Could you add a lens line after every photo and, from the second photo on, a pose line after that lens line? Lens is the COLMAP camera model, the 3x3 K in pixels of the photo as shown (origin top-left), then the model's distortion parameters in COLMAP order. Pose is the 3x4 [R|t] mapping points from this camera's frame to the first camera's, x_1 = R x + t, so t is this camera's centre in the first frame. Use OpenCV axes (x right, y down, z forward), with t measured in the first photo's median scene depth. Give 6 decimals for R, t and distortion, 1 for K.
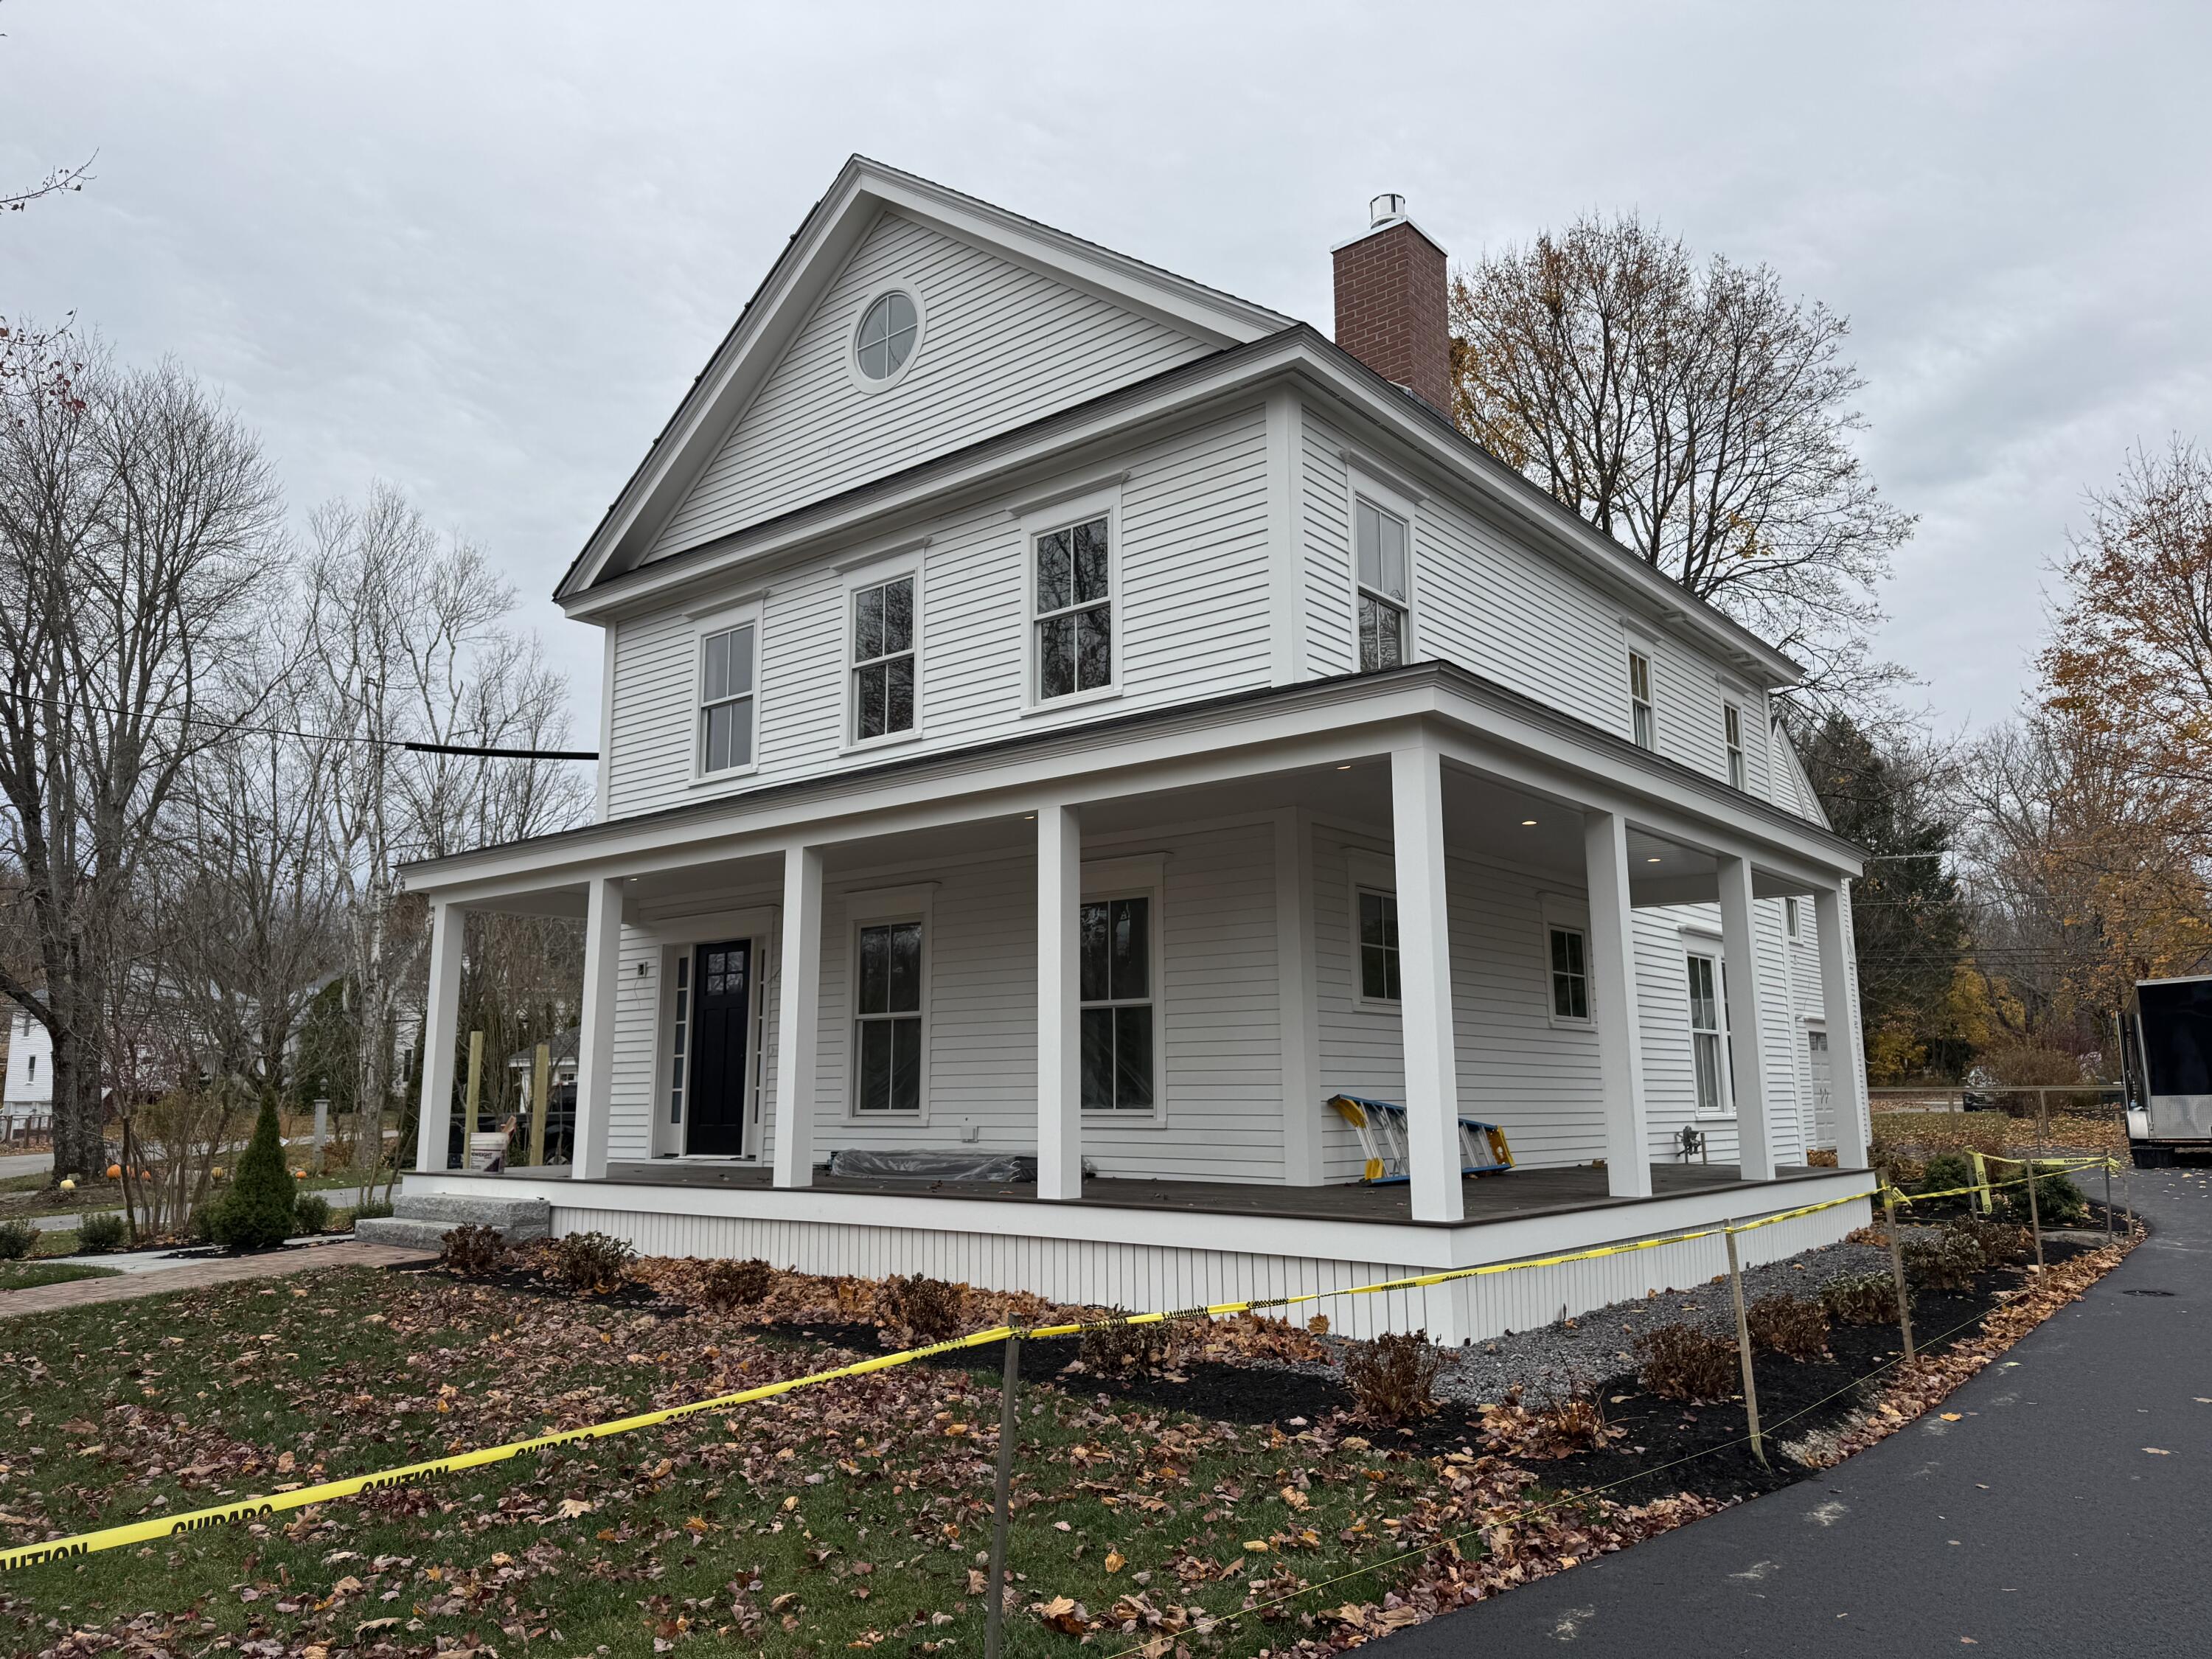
lens RADIAL K [[1576.1, 0, 1104.3], [0, 1576.1, 824.1], [0, 0, 1]] dist [0.034457, -0.027928]
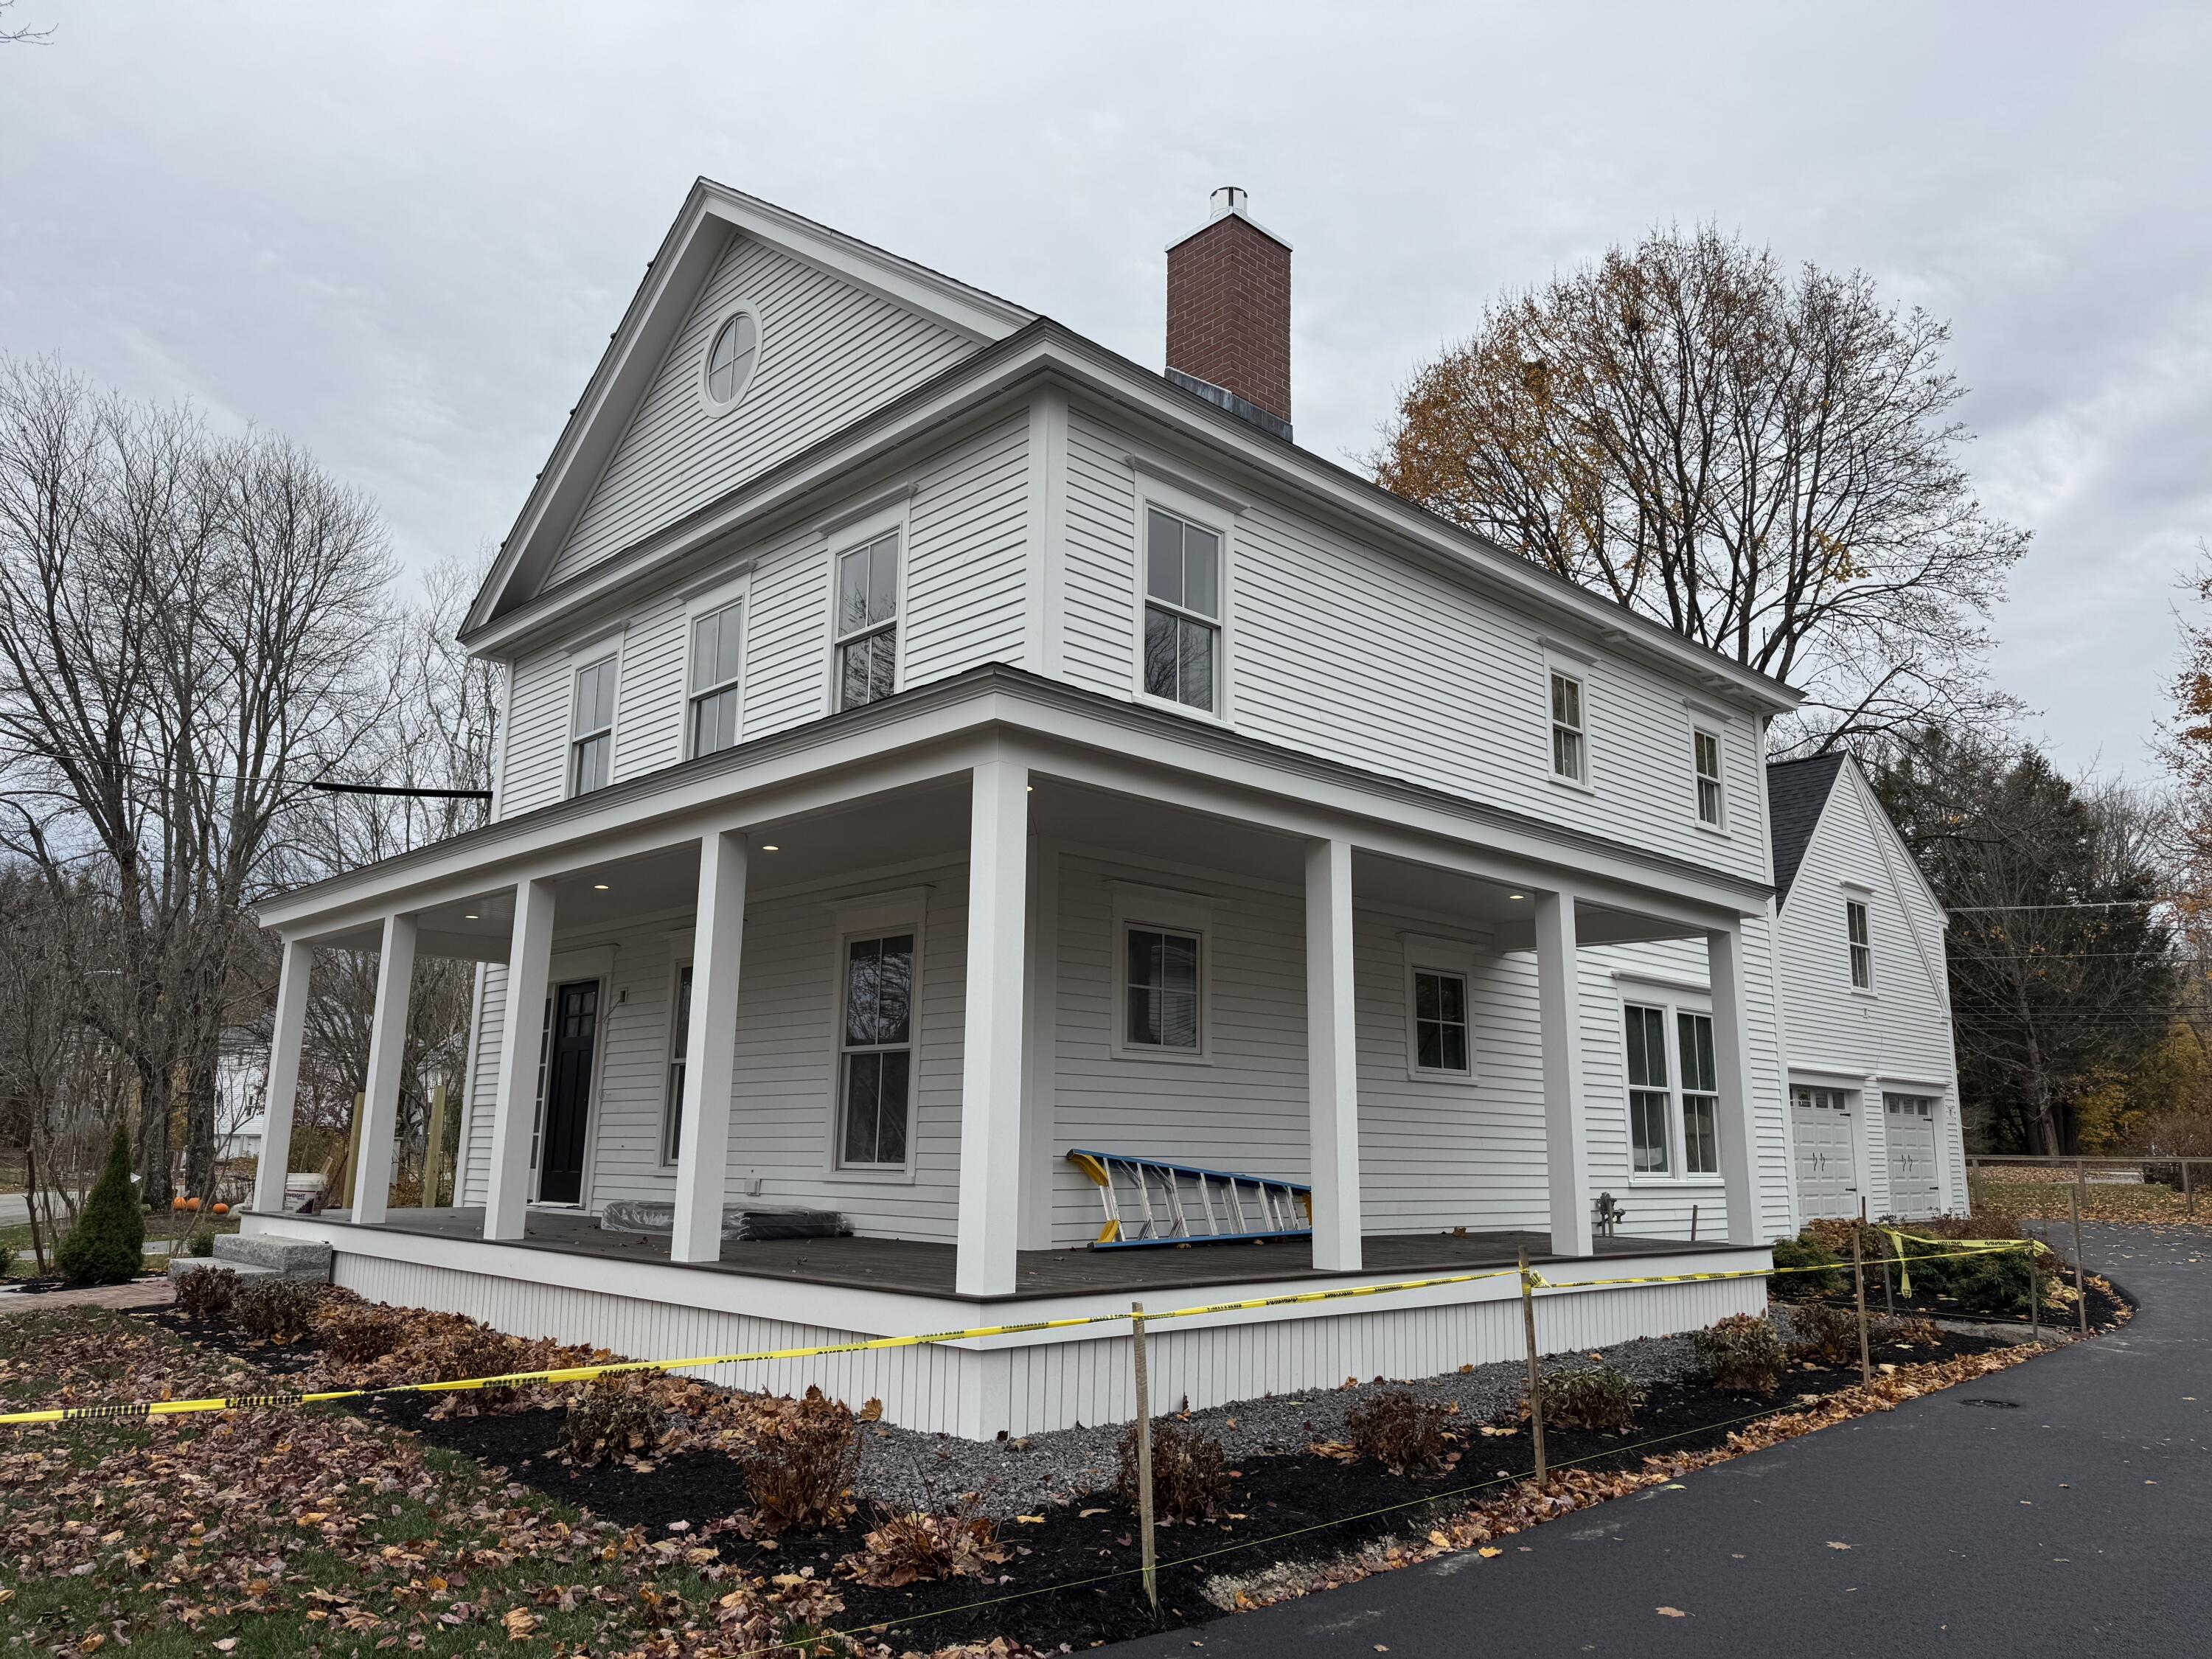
lens RADIAL K [[1571.2, 0, 1106.0], [0, 1571.2, 829.5], [0, 0, 1]] dist [0.054734, -0.055384]
pose [[0.993550, -0.003389, -0.113341, 0.199261], [0.000286, 0.999625, -0.027384, 0.008000], [0.113391, 0.027175, 0.993179, 0.065943]]
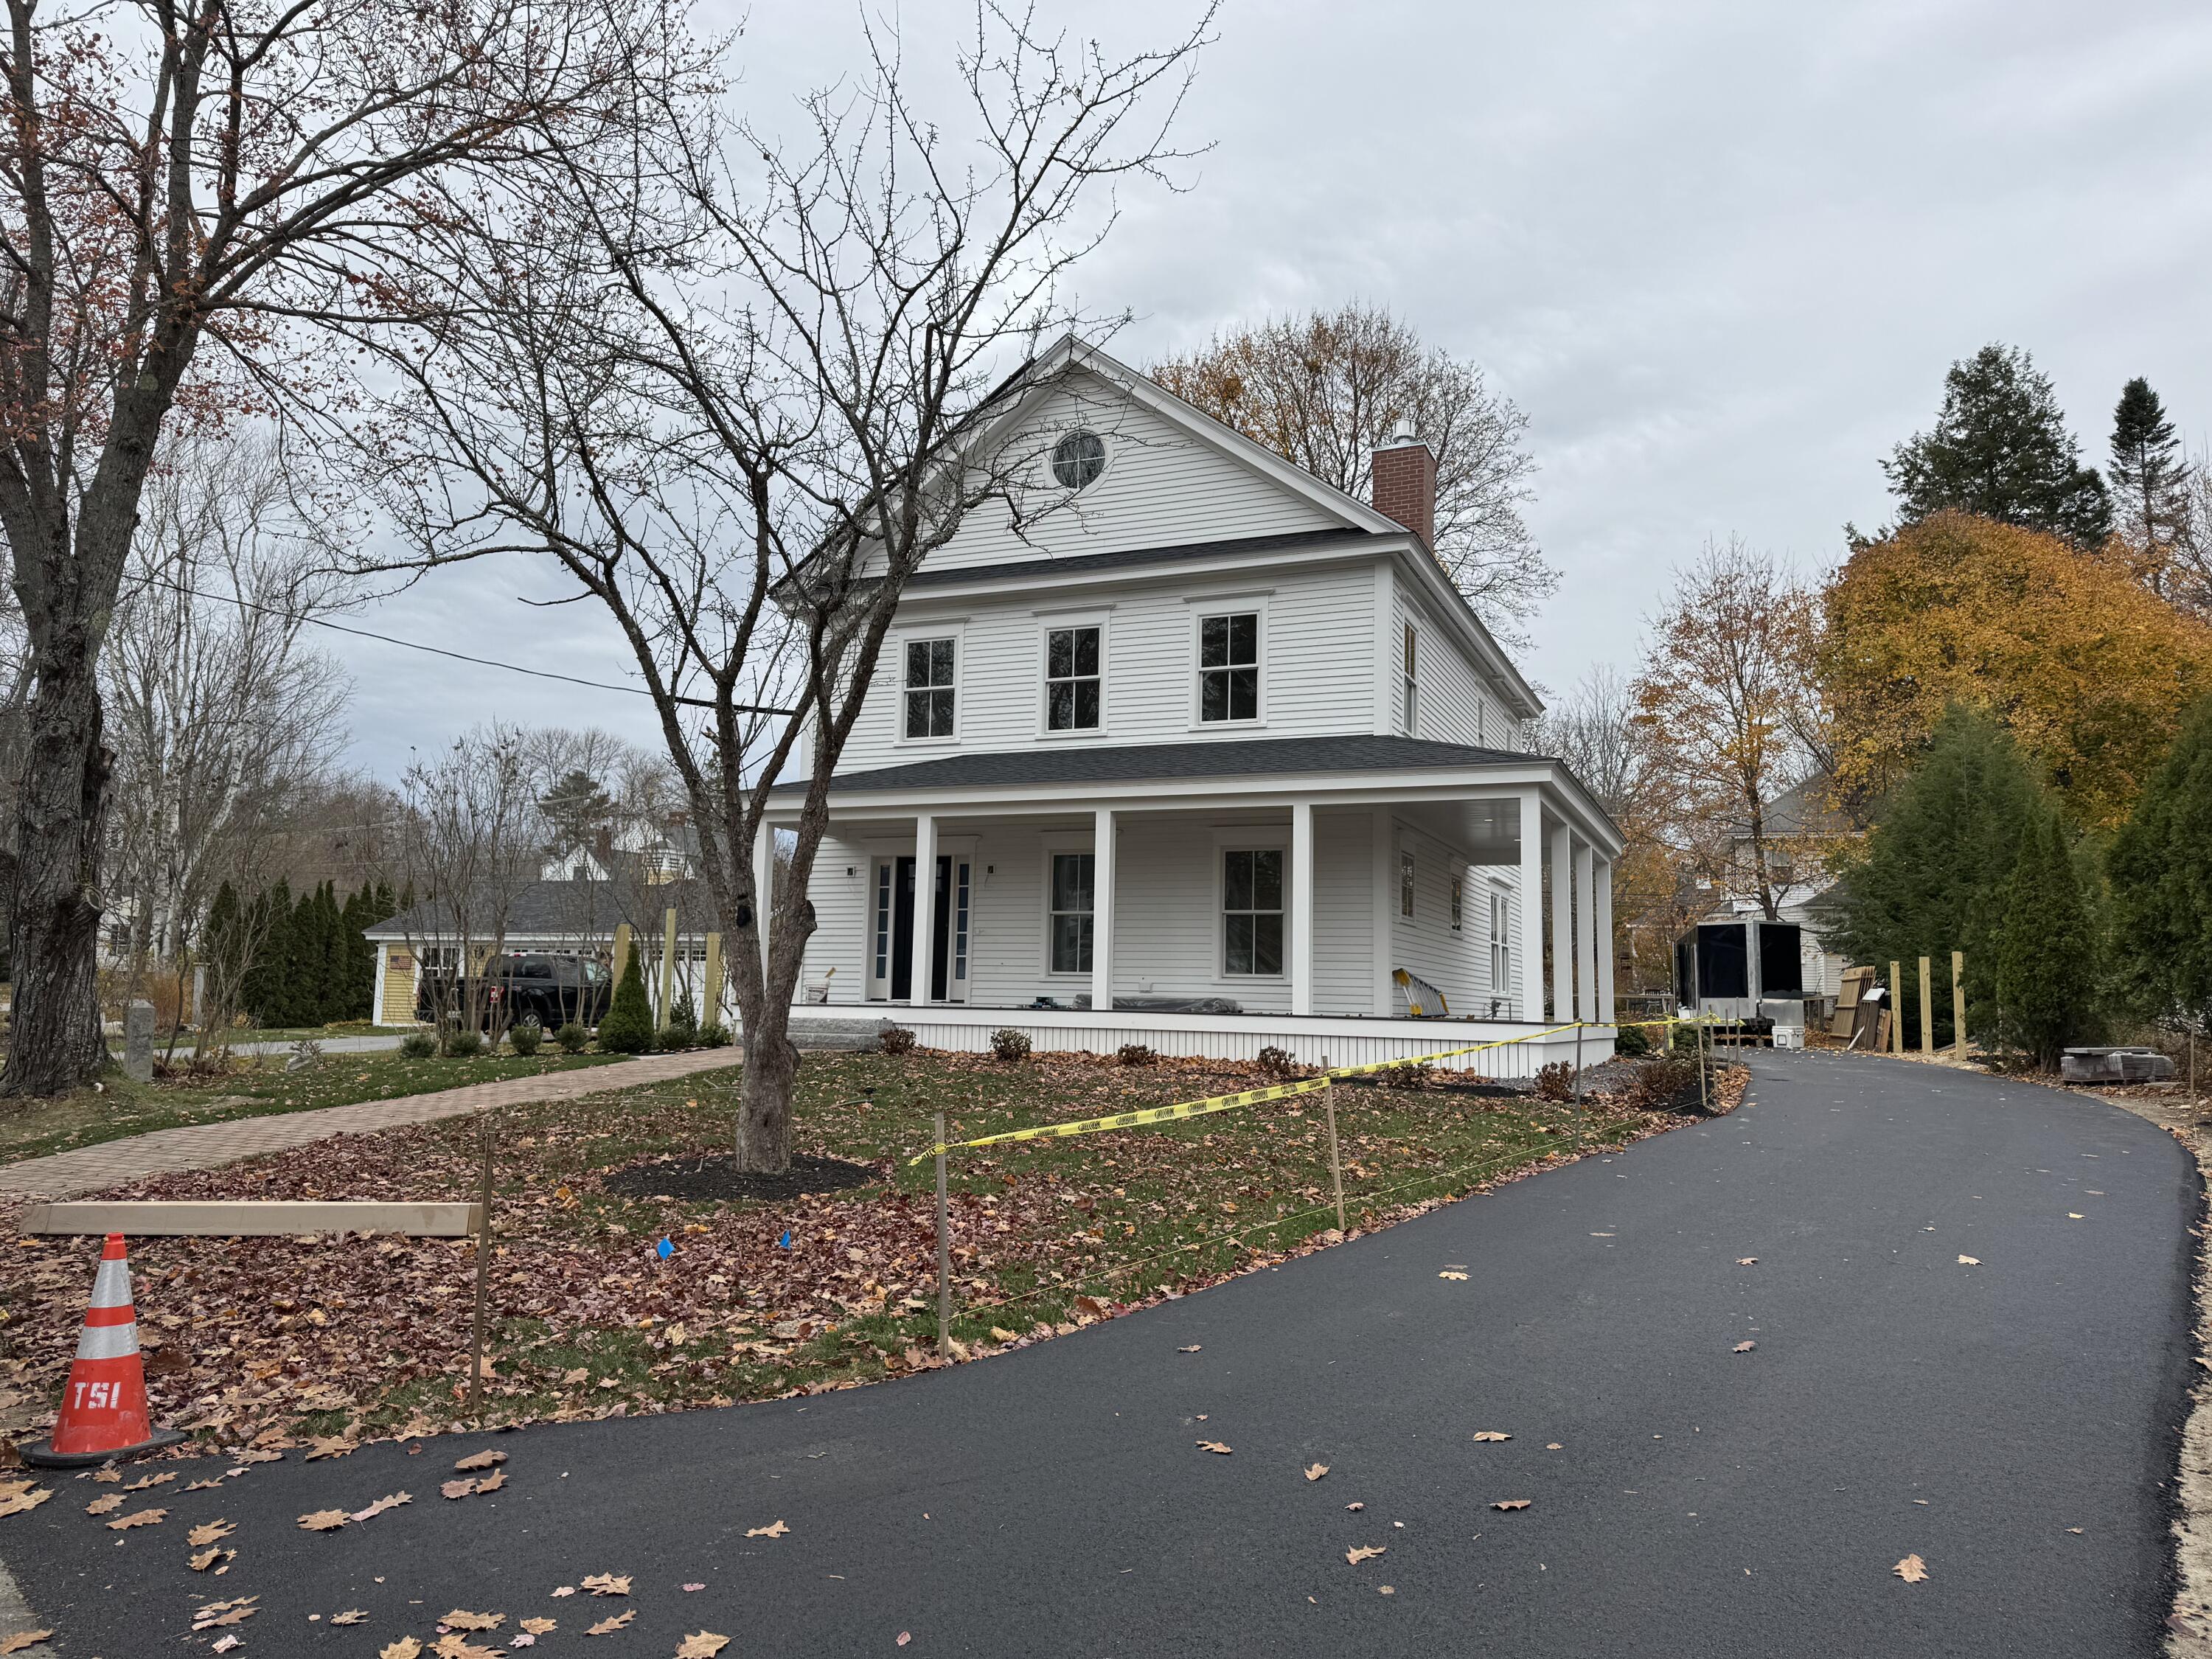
lens RADIAL K [[1571.2, 0, 1106.0], [0, 1571.2, 829.5], [0, 0, 1]] dist [0.054734, -0.055384]
pose [[0.960801, 0.058662, 0.270961, -0.492897], [-0.074889, 0.995941, 0.049934, -0.037177], [-0.266932, -0.068269, 0.961294, -0.460558]]
